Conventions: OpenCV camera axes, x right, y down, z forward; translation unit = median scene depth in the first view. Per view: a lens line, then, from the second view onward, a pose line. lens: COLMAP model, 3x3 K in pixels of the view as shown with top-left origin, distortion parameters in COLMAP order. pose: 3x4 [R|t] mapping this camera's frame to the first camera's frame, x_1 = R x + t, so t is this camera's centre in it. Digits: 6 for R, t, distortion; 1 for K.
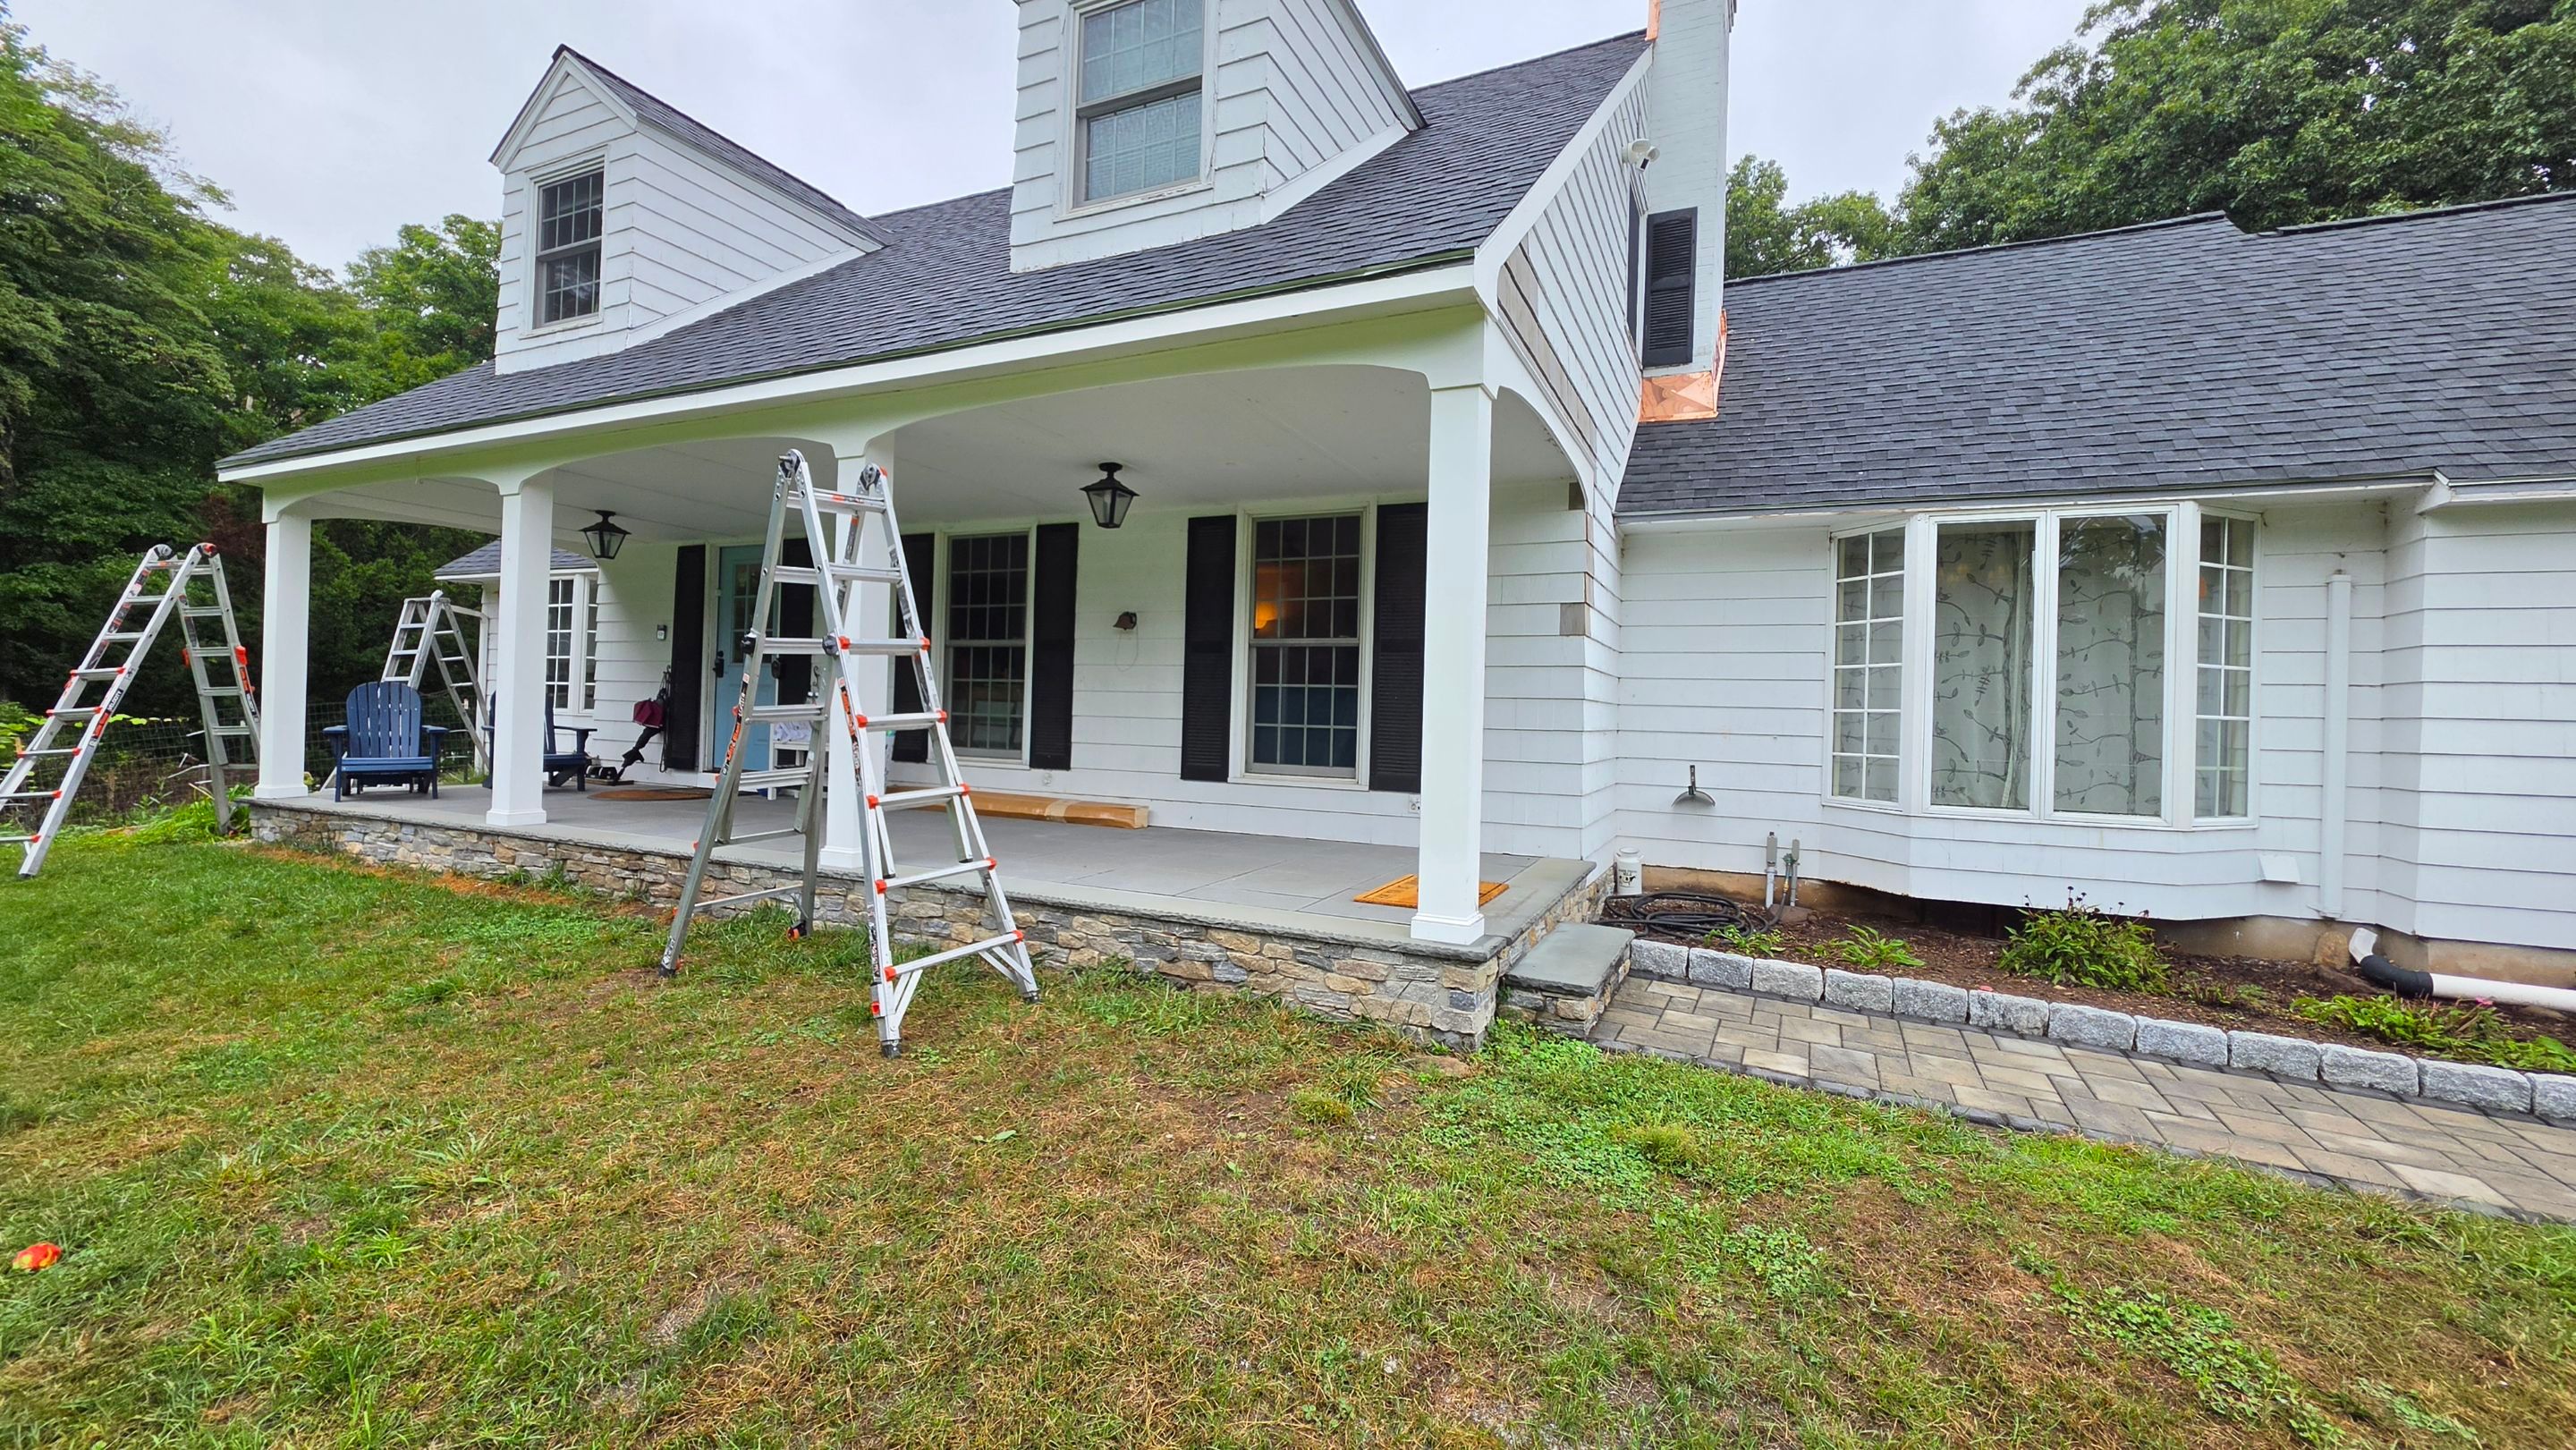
lens RADIAL K [[1039.3, 0, 1282.4], [0, 1039.3, 706.3], [0, 0, 1]] dist [0.000093, 0.000194]
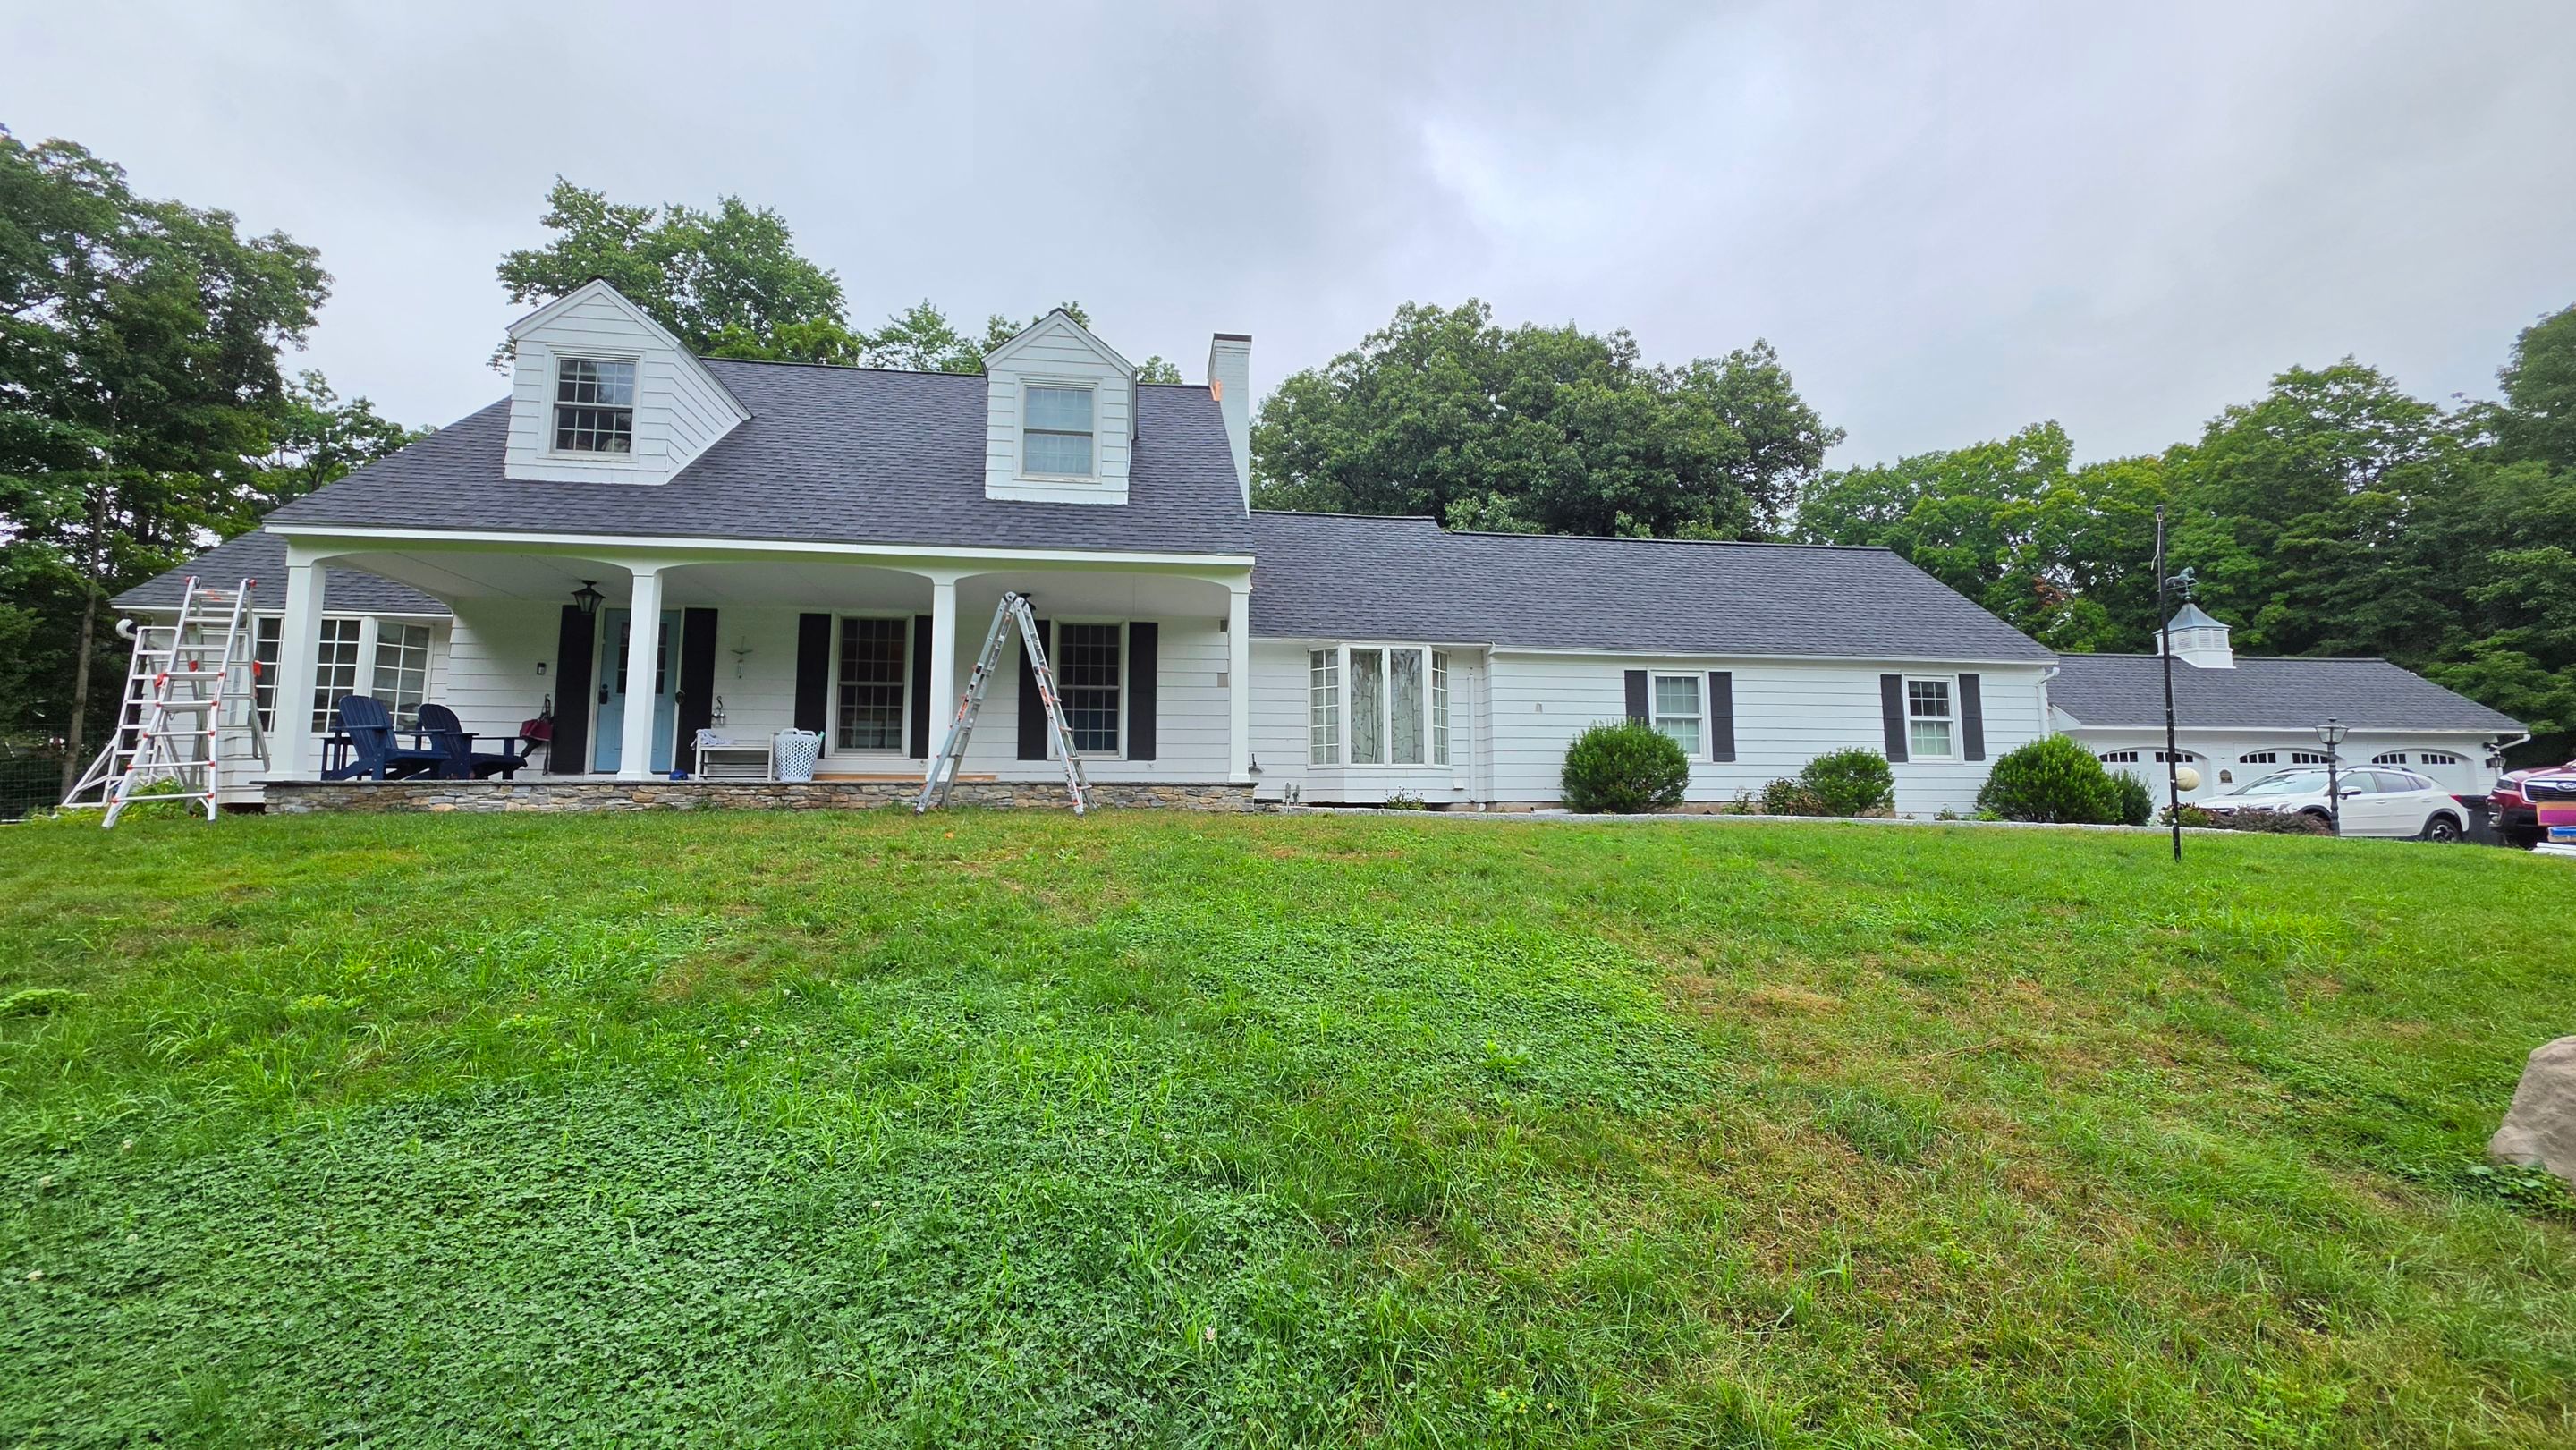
lens RADIAL K [[1039.3, 0, 1282.4], [0, 1039.3, 706.3], [0, 0, 1]] dist [0.000093, 0.000194]
pose [[0.834726, 0.029831, 0.549857, -0.766454], [0.020443, 0.996164, -0.085079, 0.151333], [-0.550286, 0.082258, 0.830914, -0.846737]]
